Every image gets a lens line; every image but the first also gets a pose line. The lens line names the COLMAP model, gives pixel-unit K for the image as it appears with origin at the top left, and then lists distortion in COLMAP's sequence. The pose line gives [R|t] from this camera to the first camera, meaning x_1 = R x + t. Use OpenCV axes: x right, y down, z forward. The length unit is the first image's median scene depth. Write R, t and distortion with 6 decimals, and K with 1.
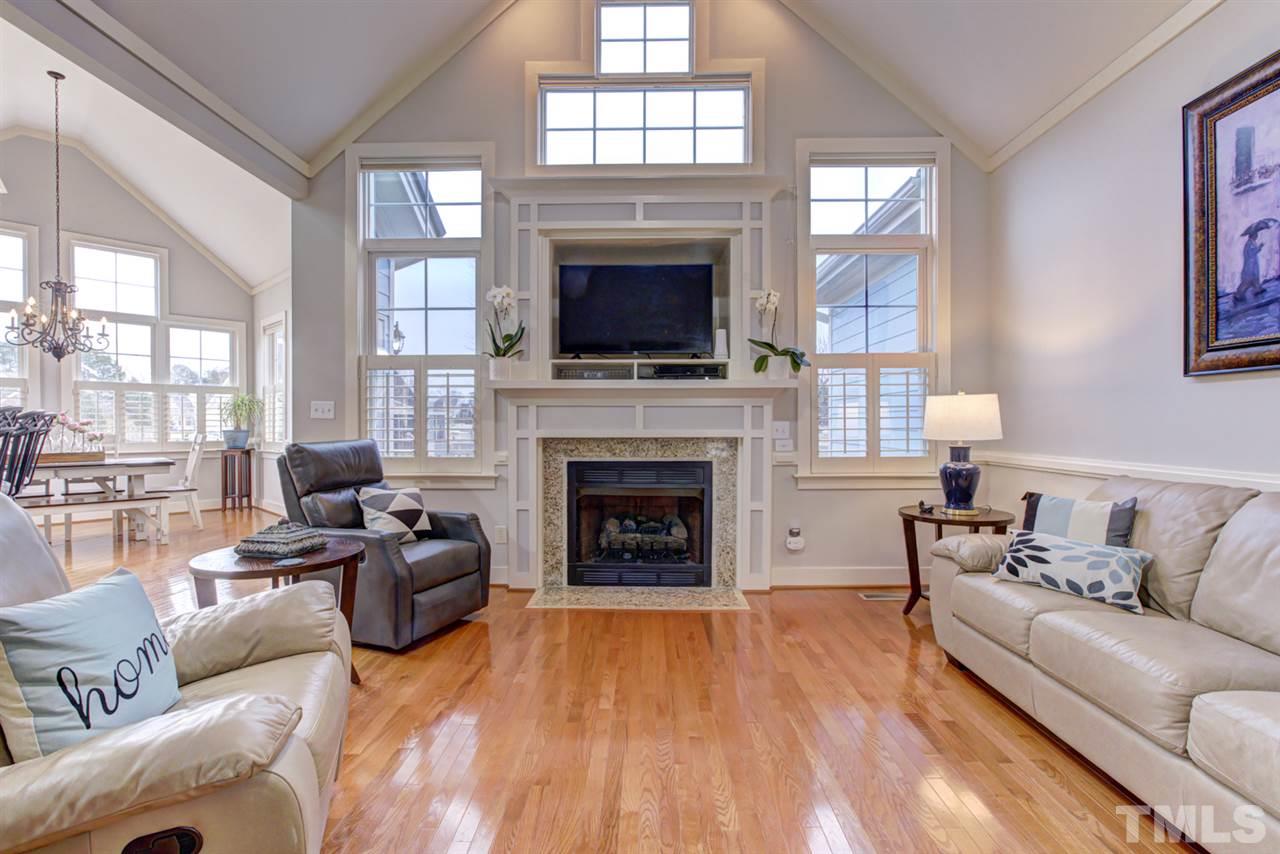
lens RADIAL K [[574.0, 0, 635.5], [0, 574.0, 430.2], [0, 0, 1]] dist [-0.002259, 0.002253]
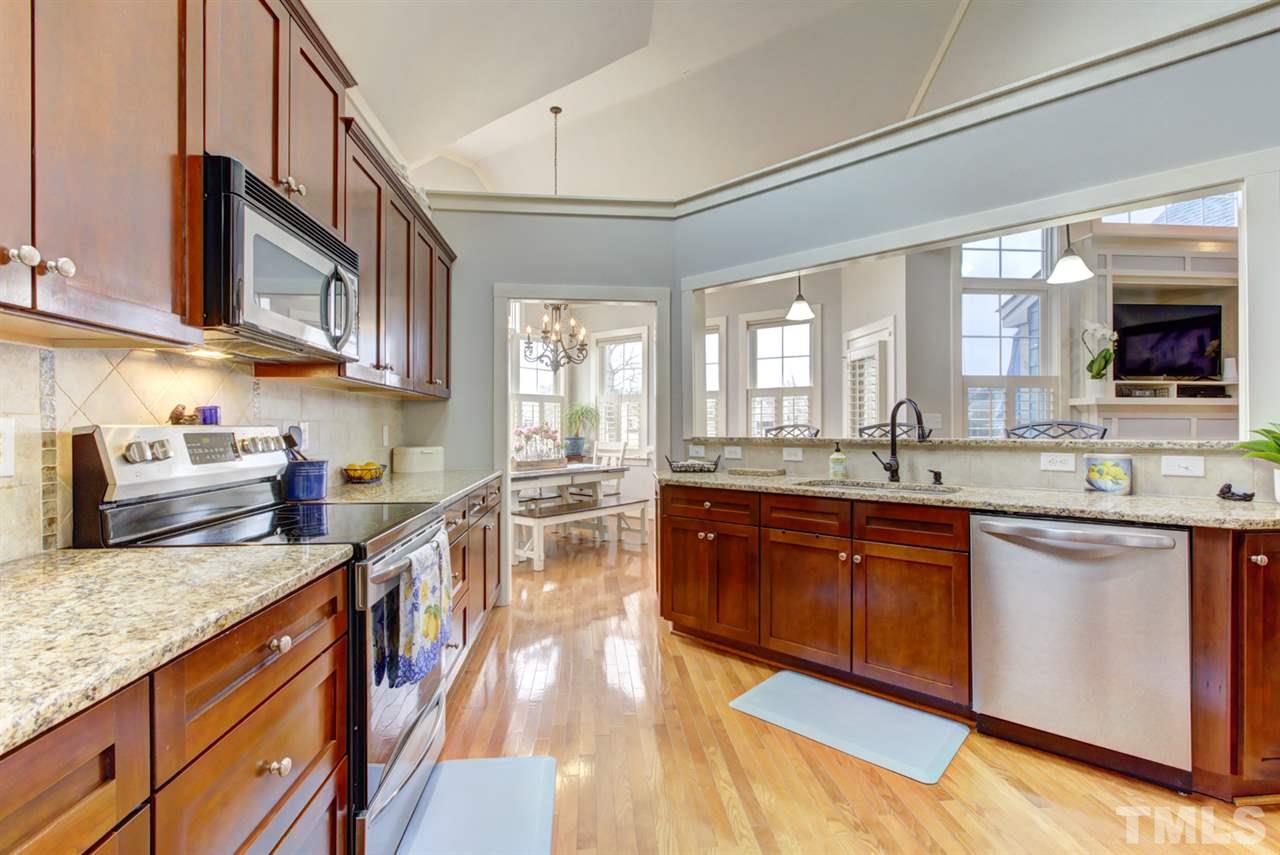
lens RADIAL K [[574.0, 0, 637.4], [0, 574.0, 423.9], [0, 0, 1]] dist [-0.002259, 0.002253]
pose [[0.993743, -0.000195, 0.111691, -1.257733], [0.002130, 0.999850, -0.017199, -0.011113], [-0.111671, 0.017329, 0.993594, -0.102019]]
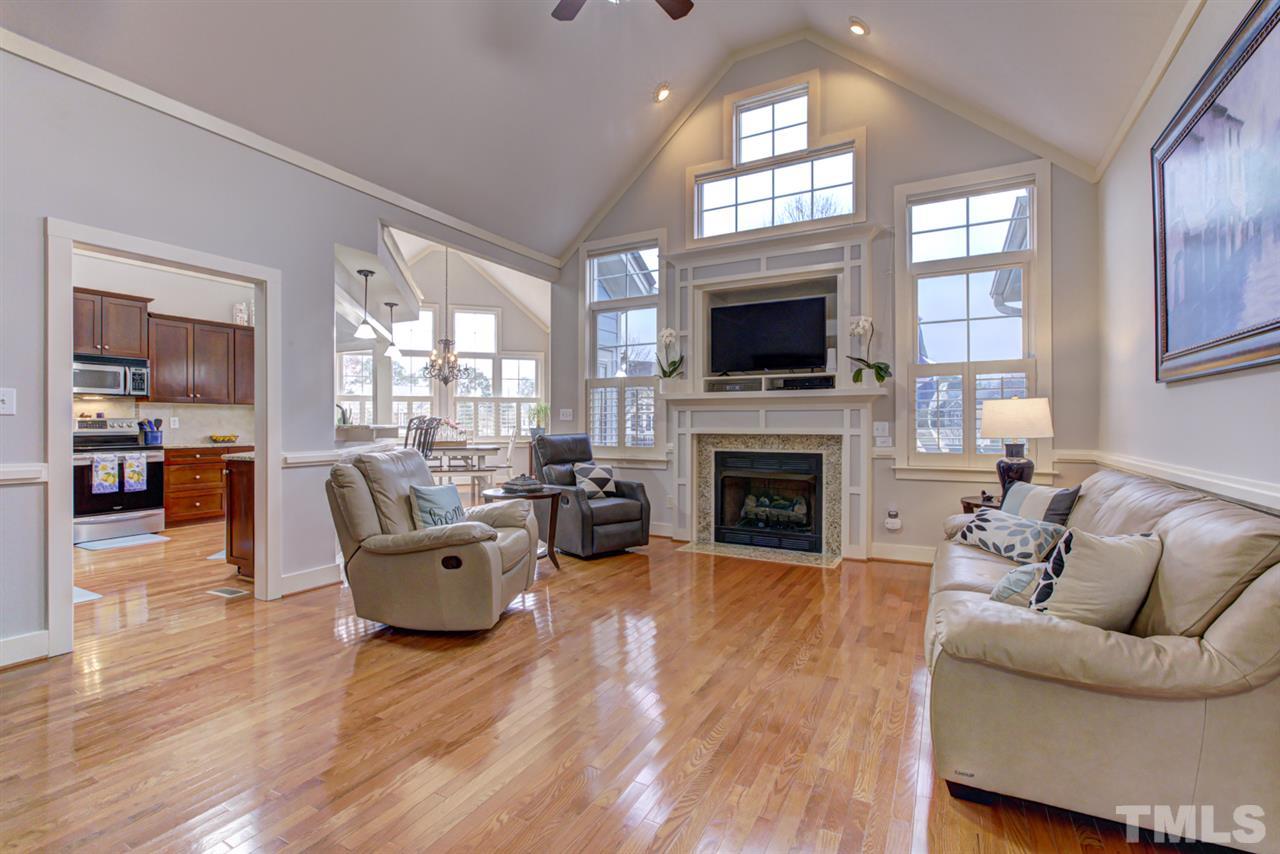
lens RADIAL K [[574.0, 0, 634.7], [0, 574.0, 423.7], [0, 0, 1]] dist [-0.002259, 0.002253]
pose [[0.885703, 0.000136, -0.464252, 0.340711], [-0.004677, 0.999952, -0.008629, 0.001251], [0.464229, 0.009814, 0.885661, -0.296100]]
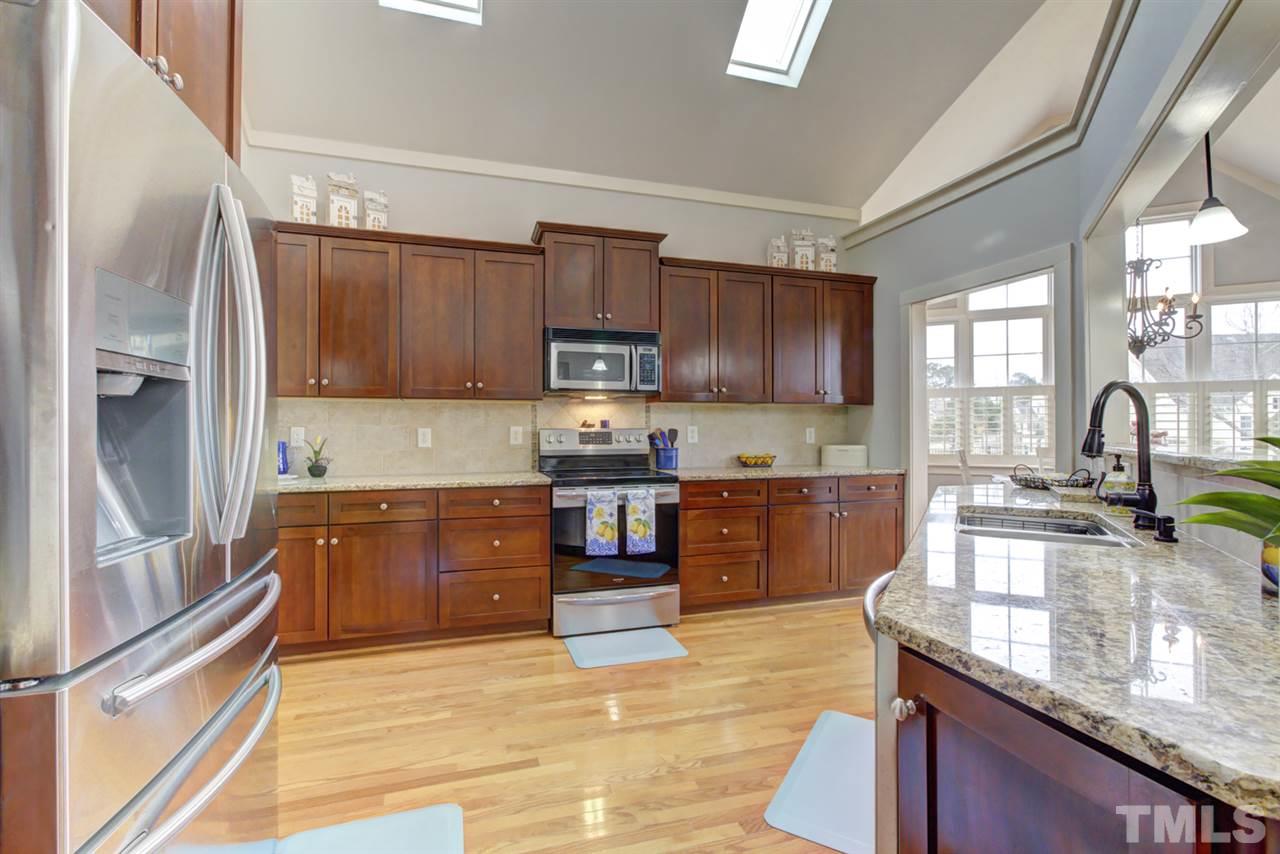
lens RADIAL K [[574.0, 0, 636.0], [0, 574.0, 419.7], [0, 0, 1]] dist [-0.002259, 0.002253]
pose [[0.311411, -0.014561, -0.950164, -0.596598], [-0.009747, 0.999781, -0.018516, -0.015709], [0.950225, 0.015028, 0.311201, 0.109388]]
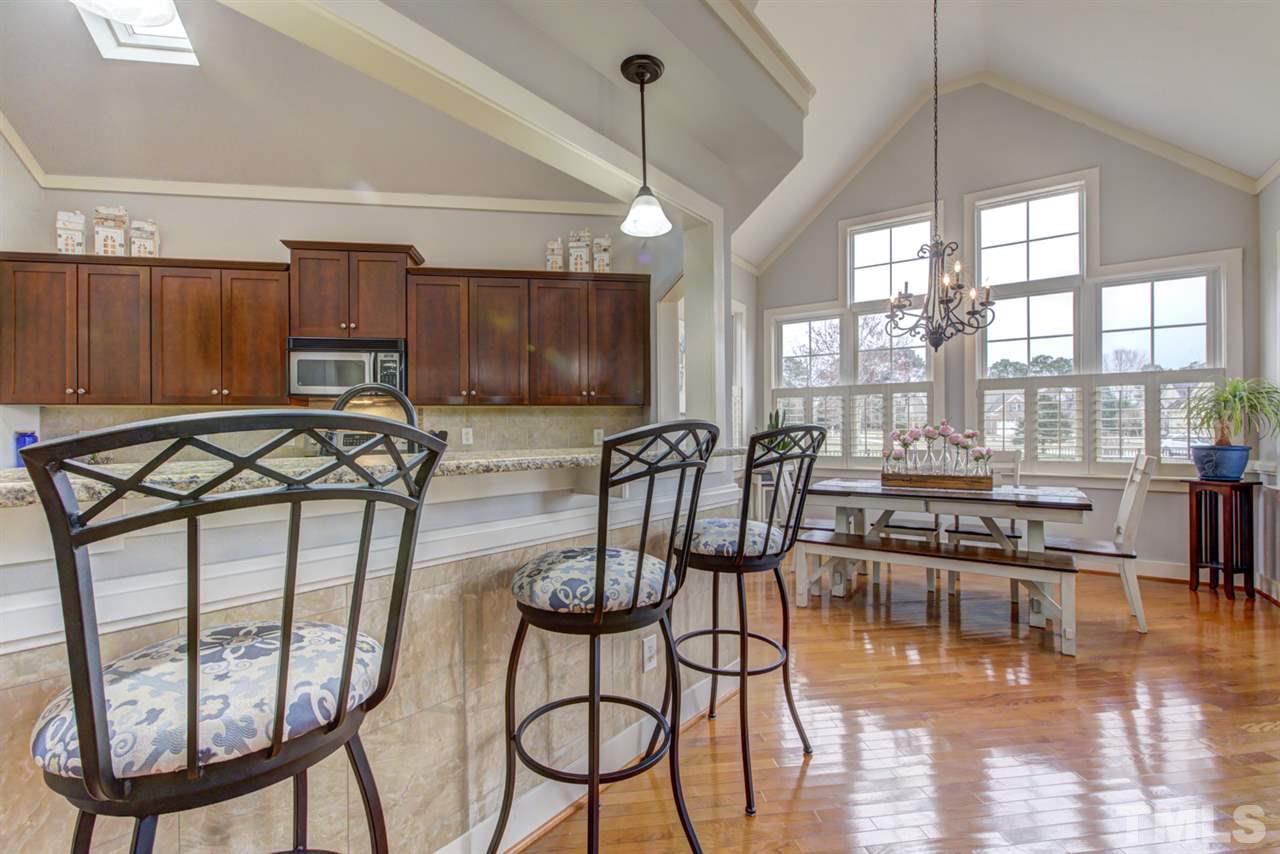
lens RADIAL K [[574.0, 0, 635.6], [0, 574.0, 430.5], [0, 0, 1]] dist [-0.002259, 0.002253]
pose [[0.164340, -0.000876, -0.986403, -0.445645], [-0.005170, 0.999985, -0.001749, -0.019929], [0.986390, 0.005387, 0.164333, 0.648671]]
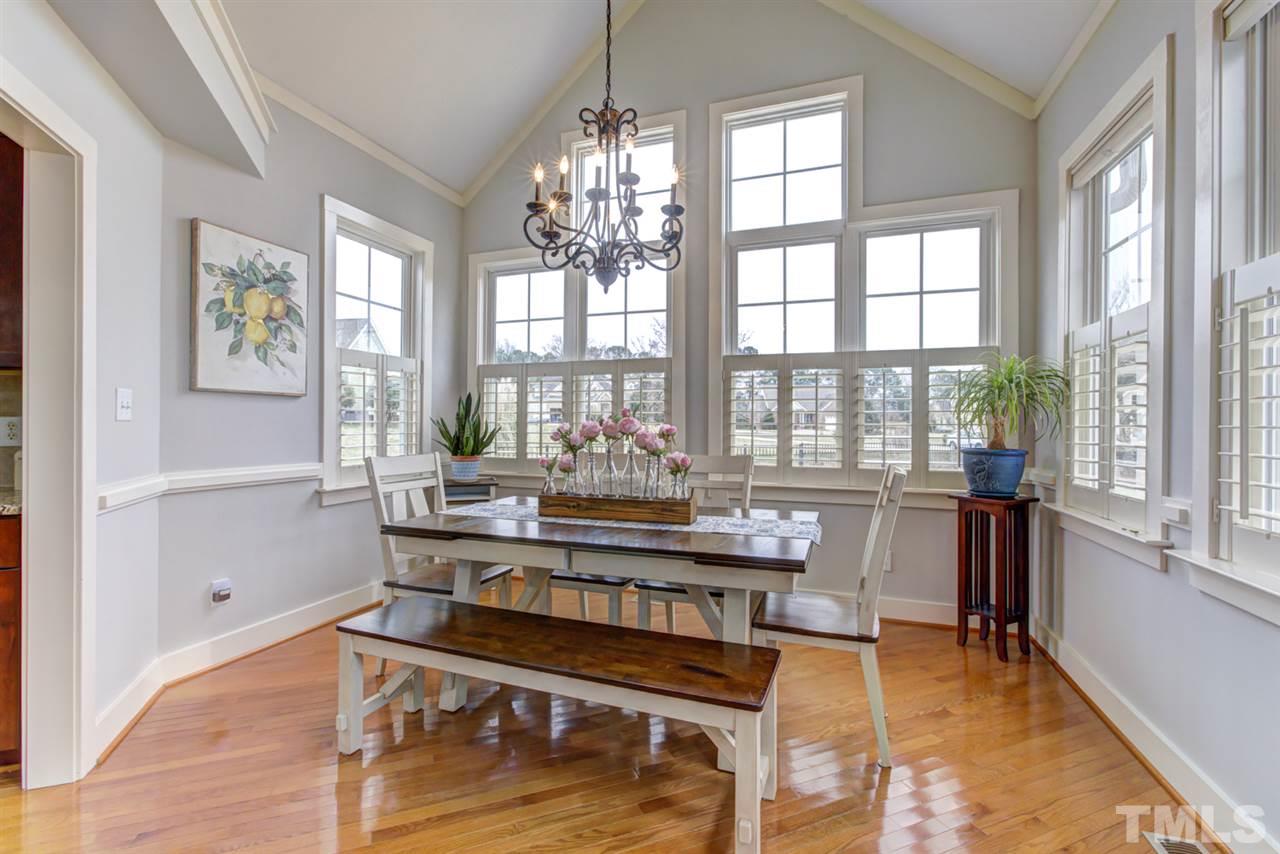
lens RADIAL K [[574.0, 0, 636.9], [0, 574.0, 421.1], [0, 0, 1]] dist [-0.002259, 0.002253]
pose [[0.397574, 0.001026, -0.917570, -0.766144], [-0.014307, 0.999885, -0.005081, -0.025721], [0.917459, 0.015148, 0.397543, 1.097940]]
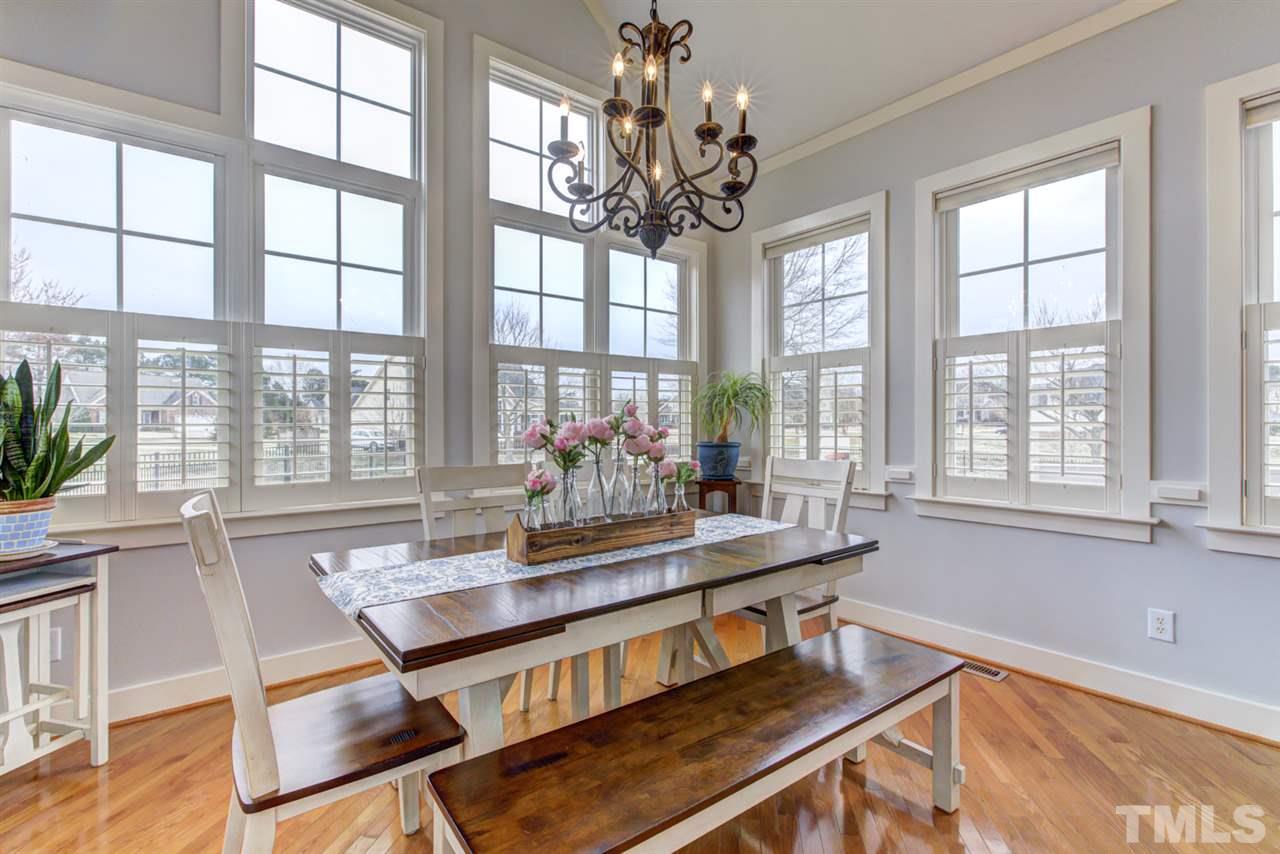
lens RADIAL K [[574.0, 0, 636.1], [0, 574.0, 421.4], [0, 0, 1]] dist [-0.002259, 0.002253]
pose [[0.988977, -0.000671, -0.148068, -1.247376], [-0.001209, 0.999920, -0.012607, -0.022375], [0.148064, 0.012647, 0.988897, 0.853660]]
